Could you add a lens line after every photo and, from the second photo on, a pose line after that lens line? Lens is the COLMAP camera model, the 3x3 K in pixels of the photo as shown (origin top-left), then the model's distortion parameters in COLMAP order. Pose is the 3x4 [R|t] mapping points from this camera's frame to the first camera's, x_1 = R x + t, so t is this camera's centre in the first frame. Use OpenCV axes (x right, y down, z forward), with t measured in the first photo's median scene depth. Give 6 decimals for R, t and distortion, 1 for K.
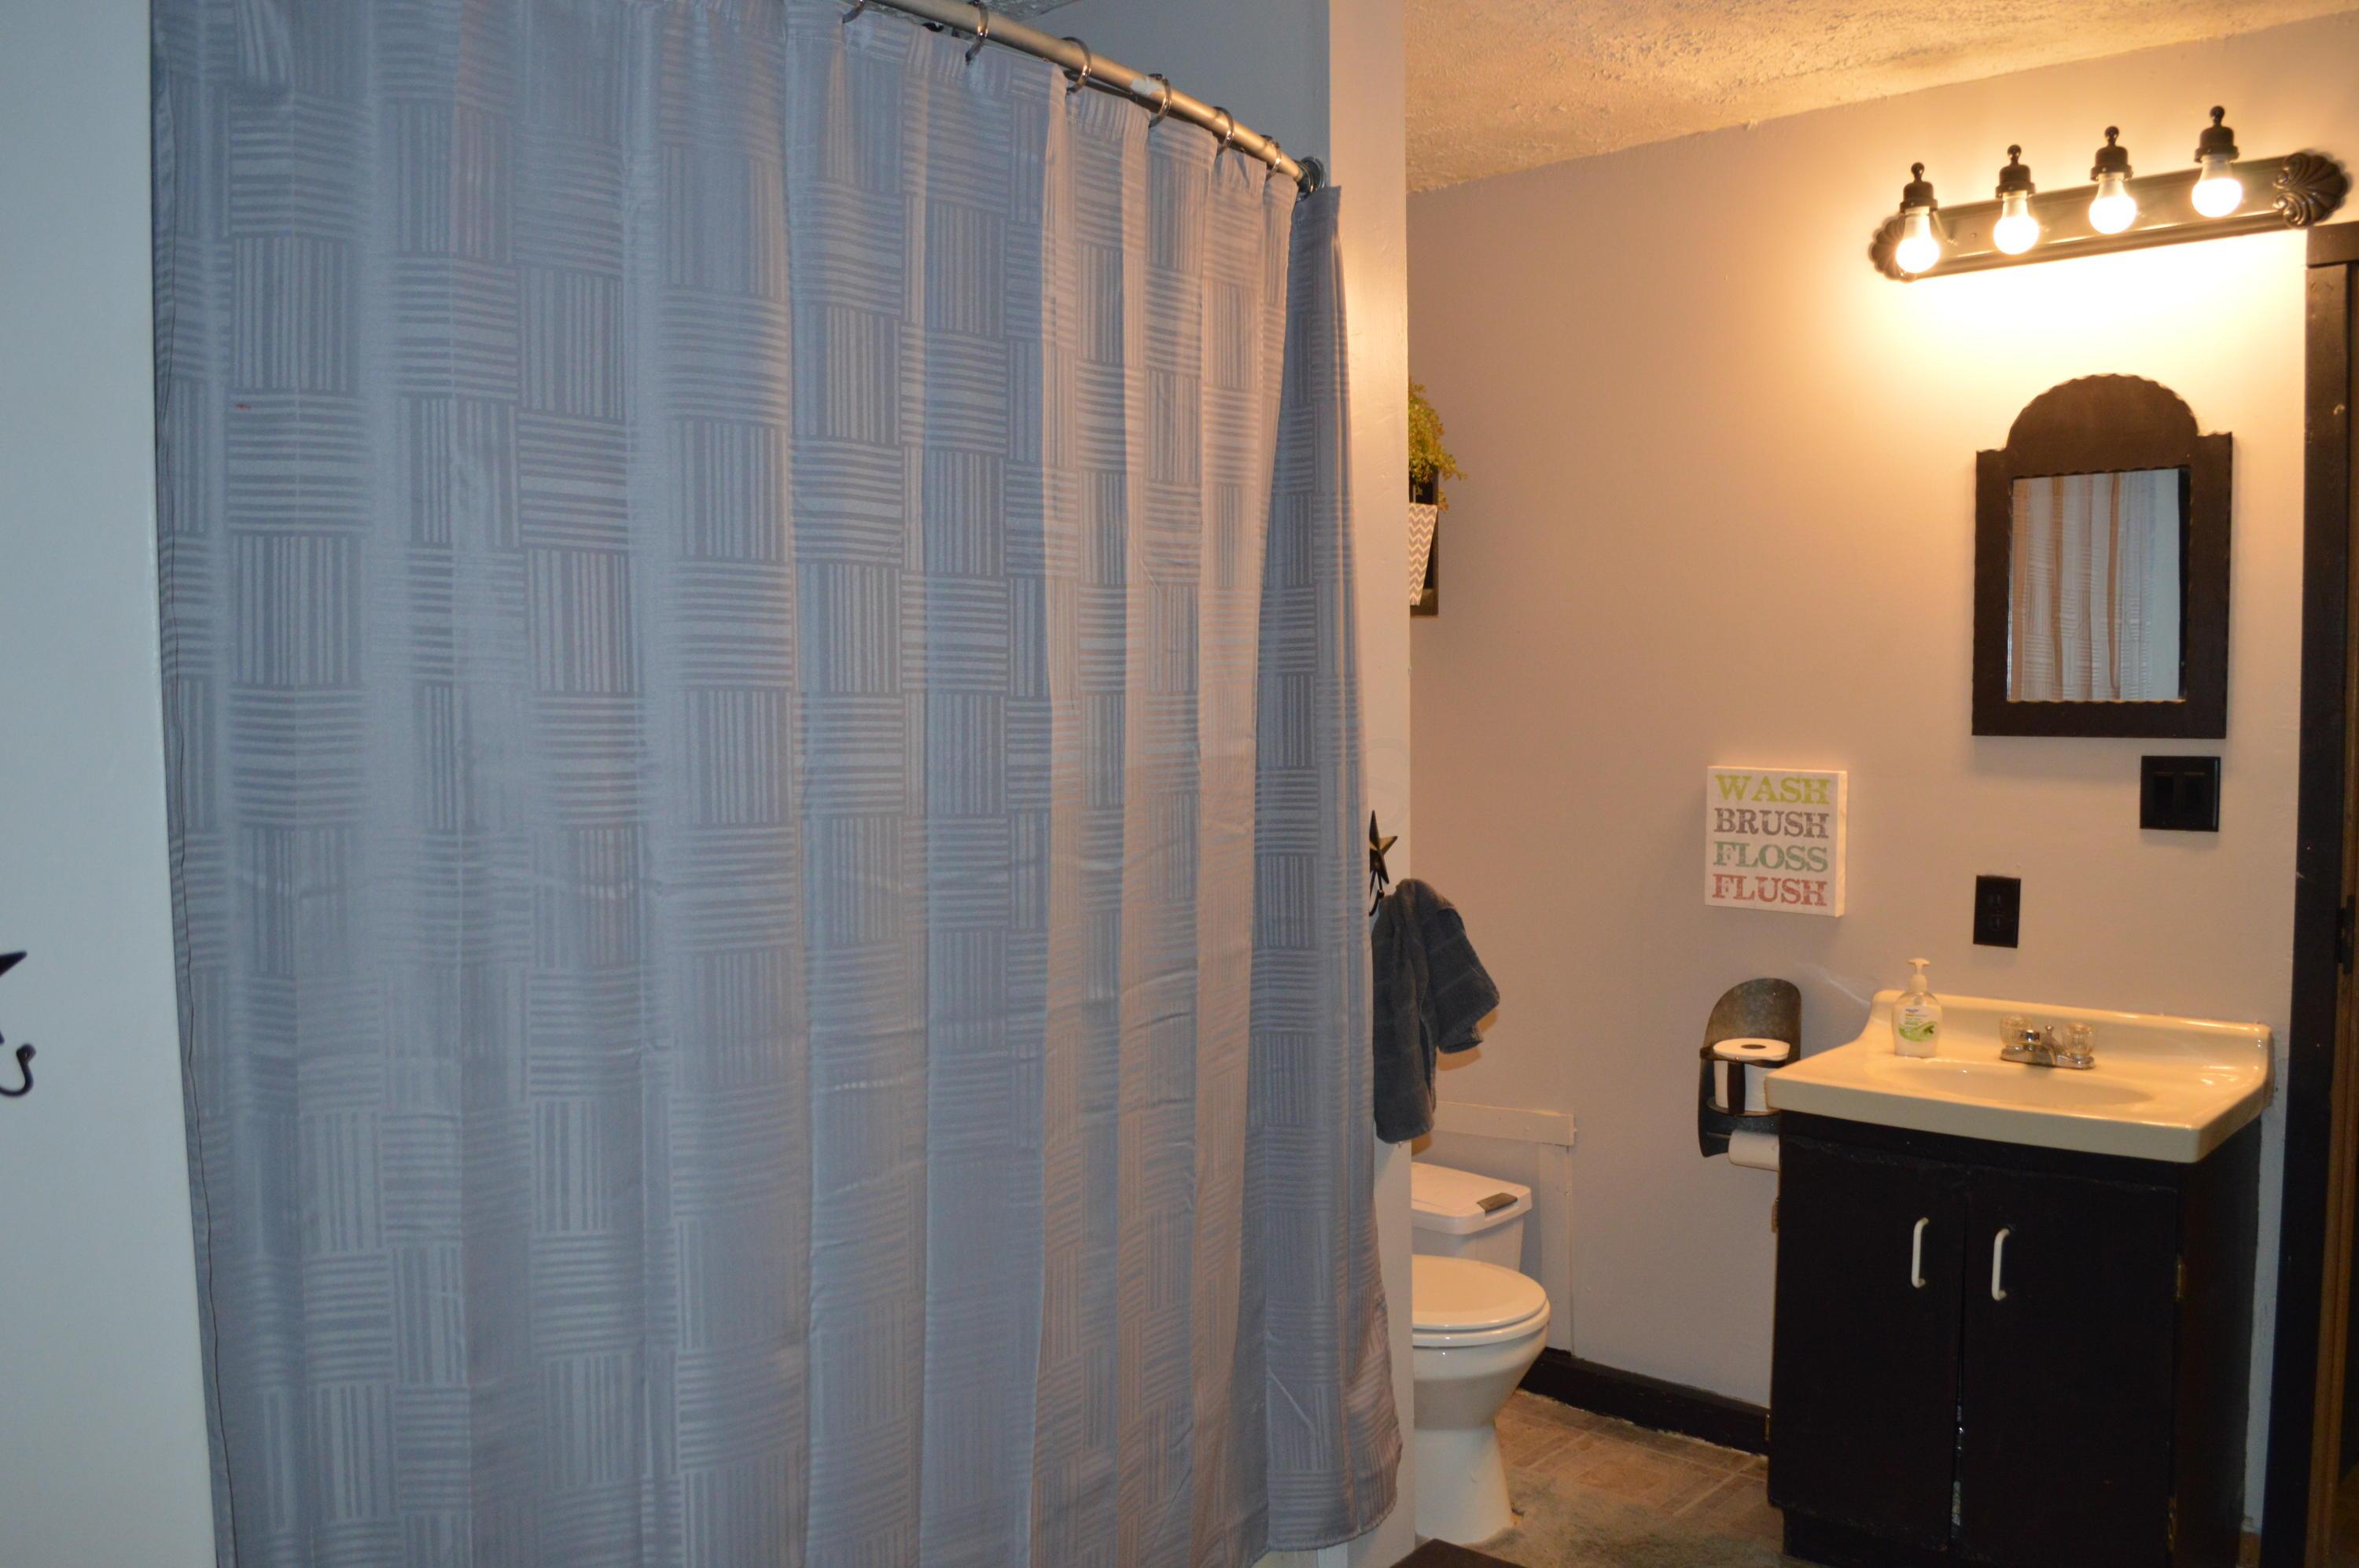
lens RADIAL K [[1865.0, 0, 1197.8], [0, 1865.0, 825.2], [0, 0, 1]] dist [-0.086124, 0.014817]
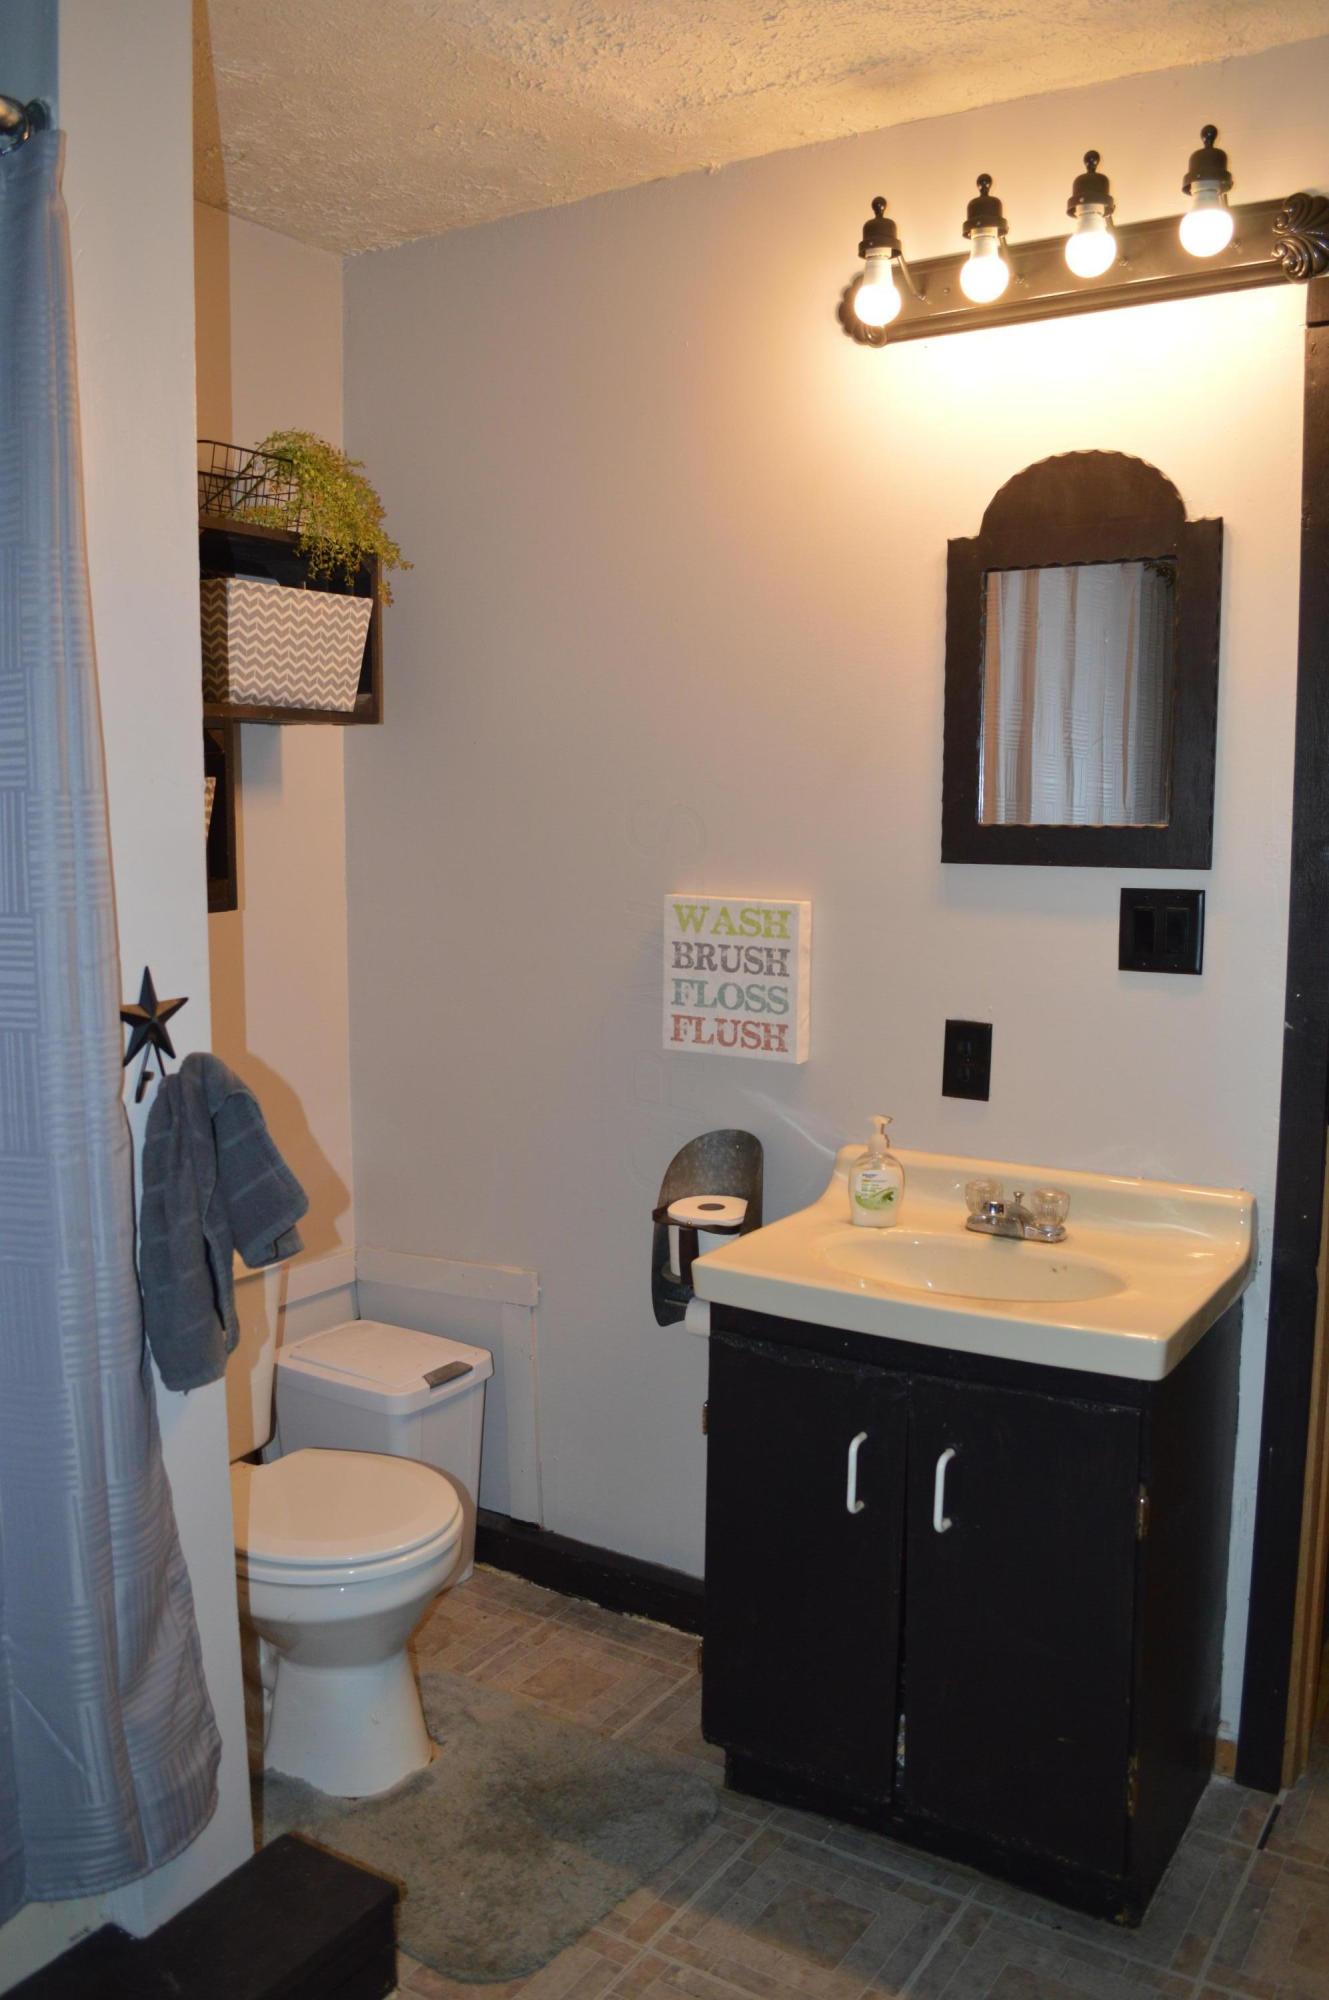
lens RADIAL K [[1581.2, 0, 664.5], [0, 1581.2, 1000.0], [0, 0, 1]] dist [-0.086124, 0.014817]
pose [[0.987584, -0.010457, 0.156746, 0.170820], [0.002401, 0.998670, 0.051494, -0.022455], [-0.157076, -0.050478, 0.986296, 0.268460]]
